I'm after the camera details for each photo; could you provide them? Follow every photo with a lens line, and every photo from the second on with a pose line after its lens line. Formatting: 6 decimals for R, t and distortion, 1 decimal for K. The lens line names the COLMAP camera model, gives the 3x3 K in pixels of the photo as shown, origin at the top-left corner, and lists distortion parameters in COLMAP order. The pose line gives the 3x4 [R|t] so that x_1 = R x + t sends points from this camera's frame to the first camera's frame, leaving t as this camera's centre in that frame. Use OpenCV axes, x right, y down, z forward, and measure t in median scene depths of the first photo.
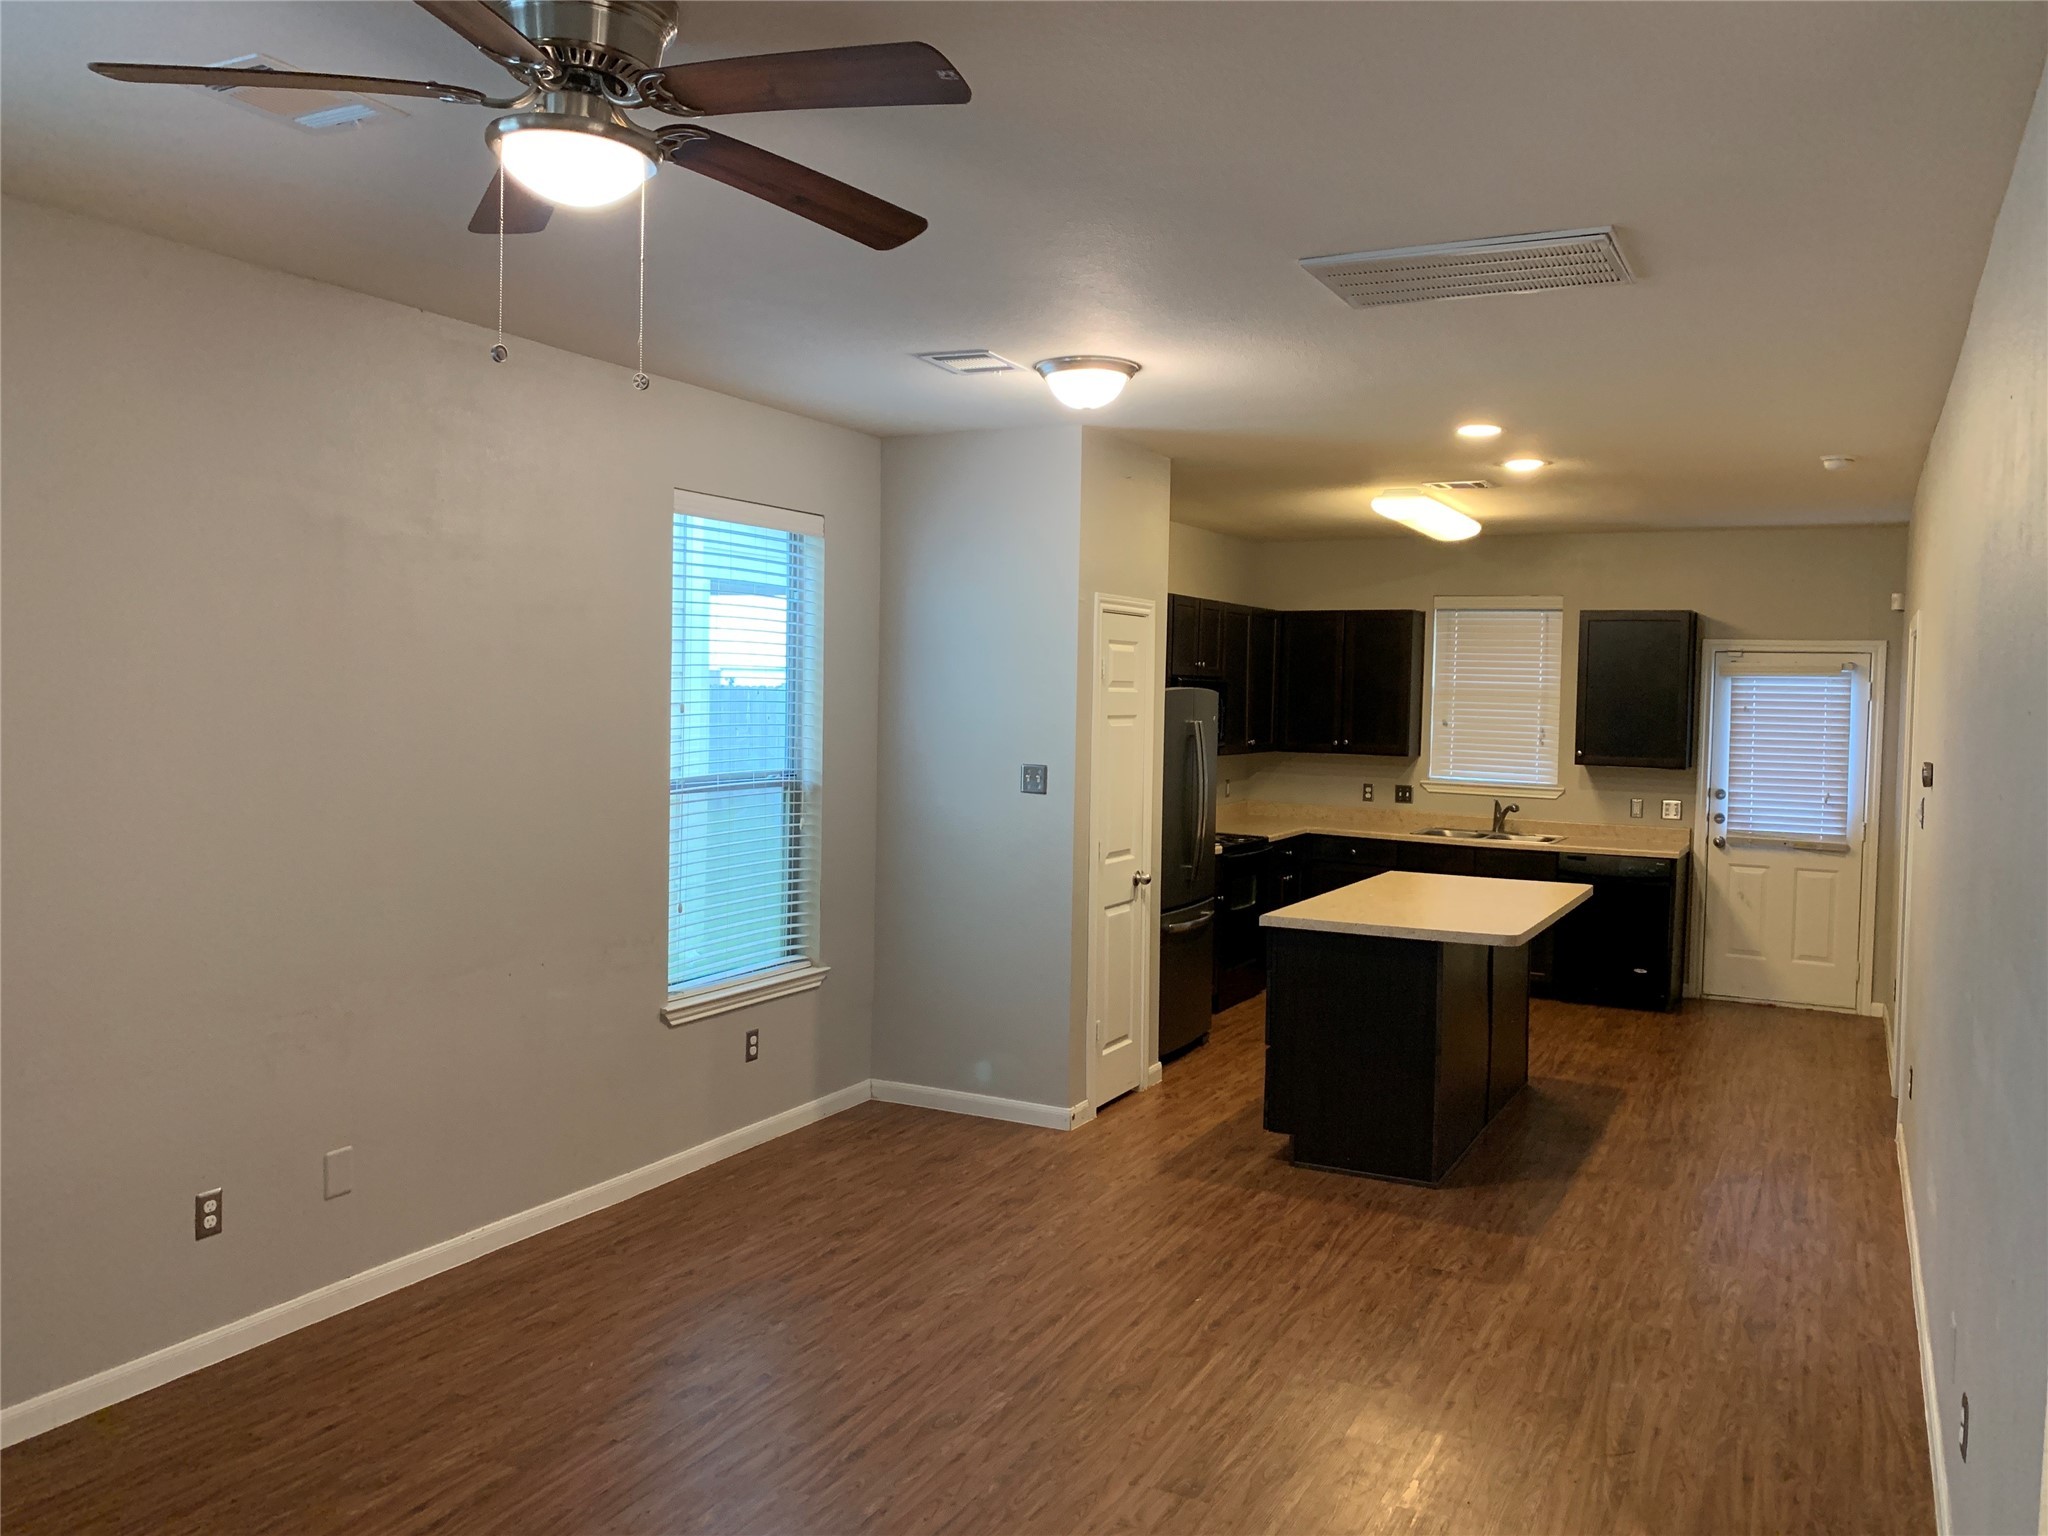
lens RADIAL K [[1582.4, 0, 1028.2], [0, 1582.4, 741.4], [0, 0, 1]] dist [0.041952, -0.069995]
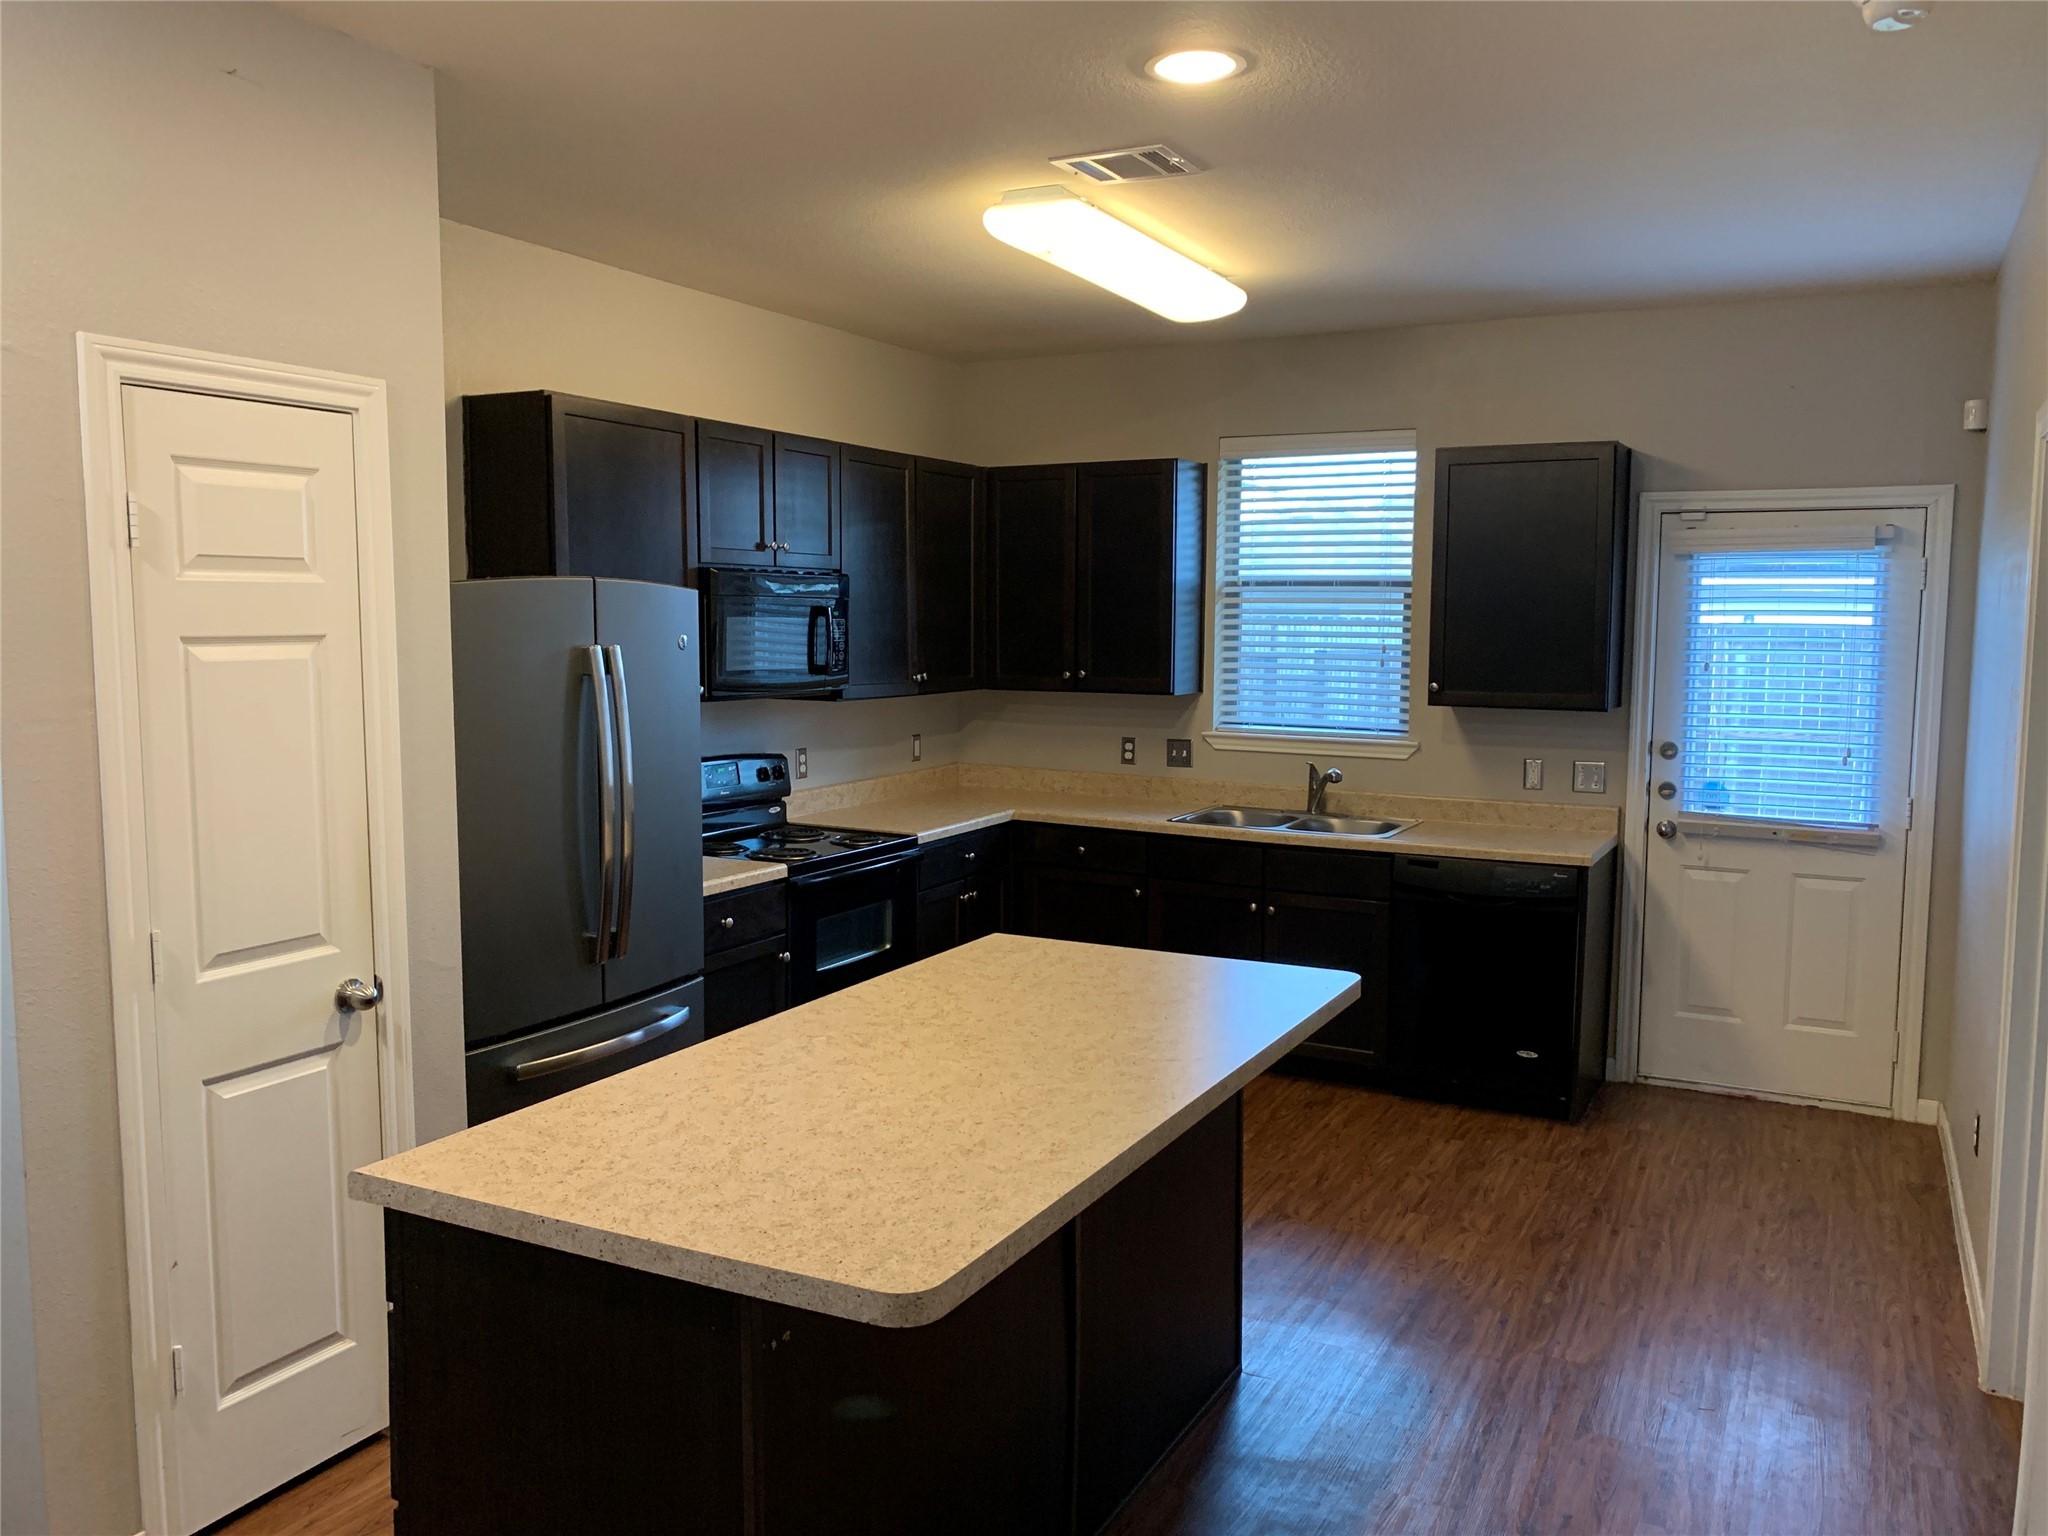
lens RADIAL K [[1611.7, 0, 1016.2], [0, 1611.7, 752.3], [0, 0, 1]] dist [0.100779, -0.163841]
pose [[0.999866, -0.016330, -0.000715, 0.188554], [0.016344, 0.998331, 0.055395, -0.004747], [-0.000191, -0.055400, 0.998464, 0.383132]]
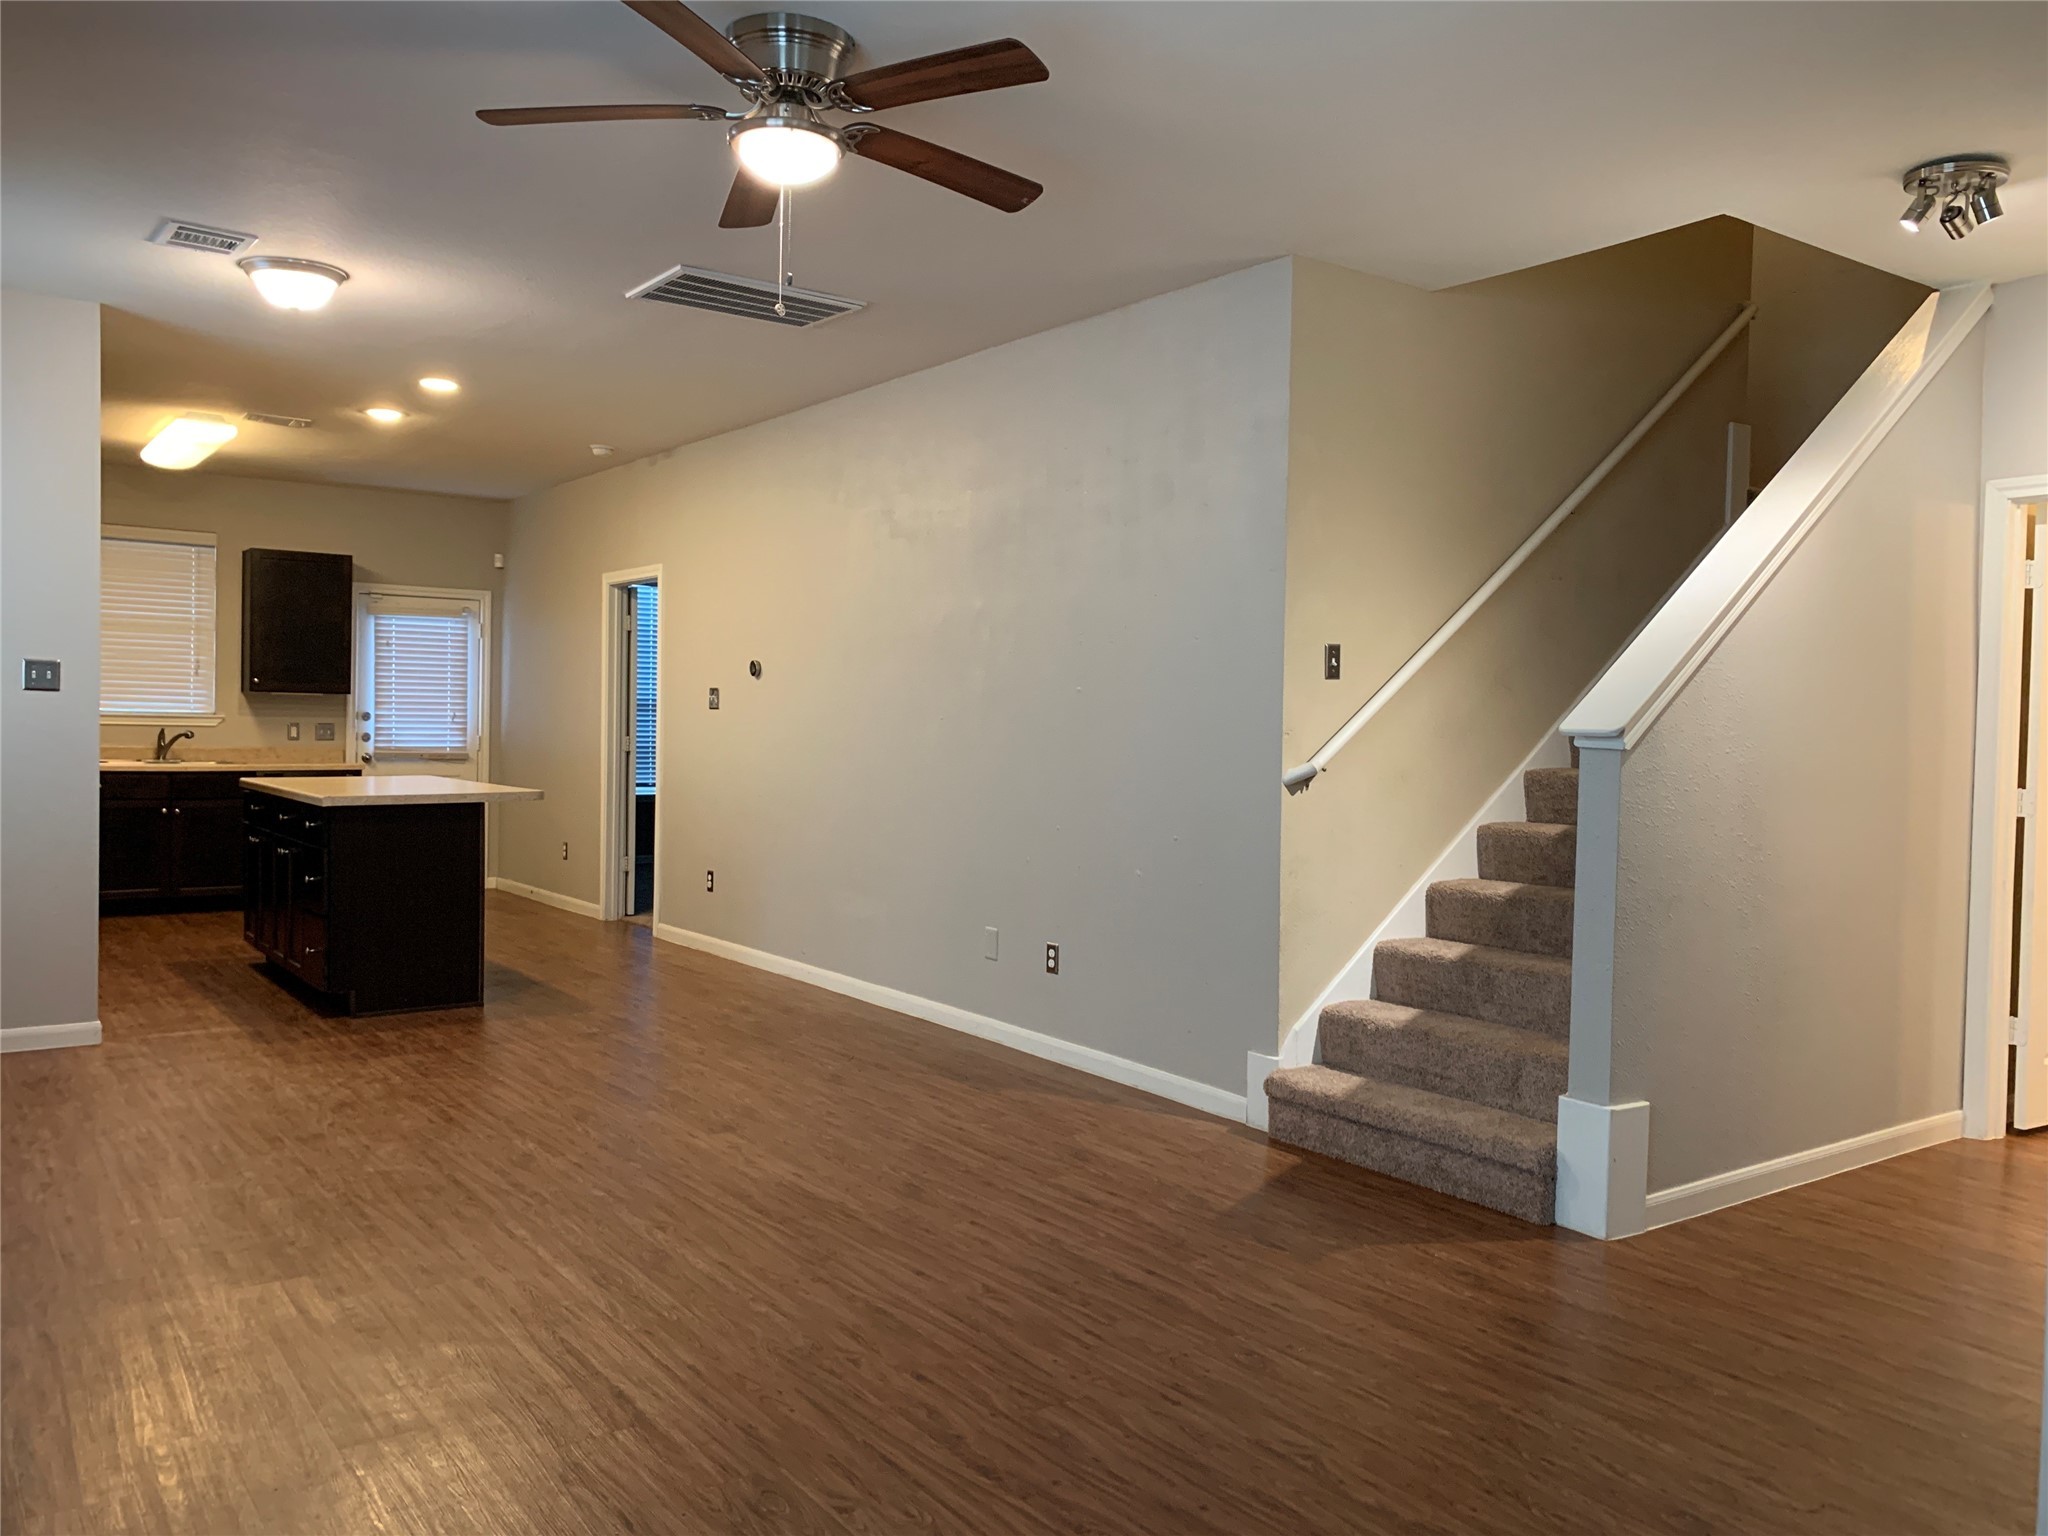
lens RADIAL K [[1582.4, 0, 1028.2], [0, 1582.4, 741.4], [0, 0, 1]] dist [0.041952, -0.069995]
pose [[0.455870, -0.028052, 0.889604, -0.378267], [0.022126, 0.999551, 0.020180, 0.038742], [-0.889771, 0.010484, 0.456286, 0.043596]]
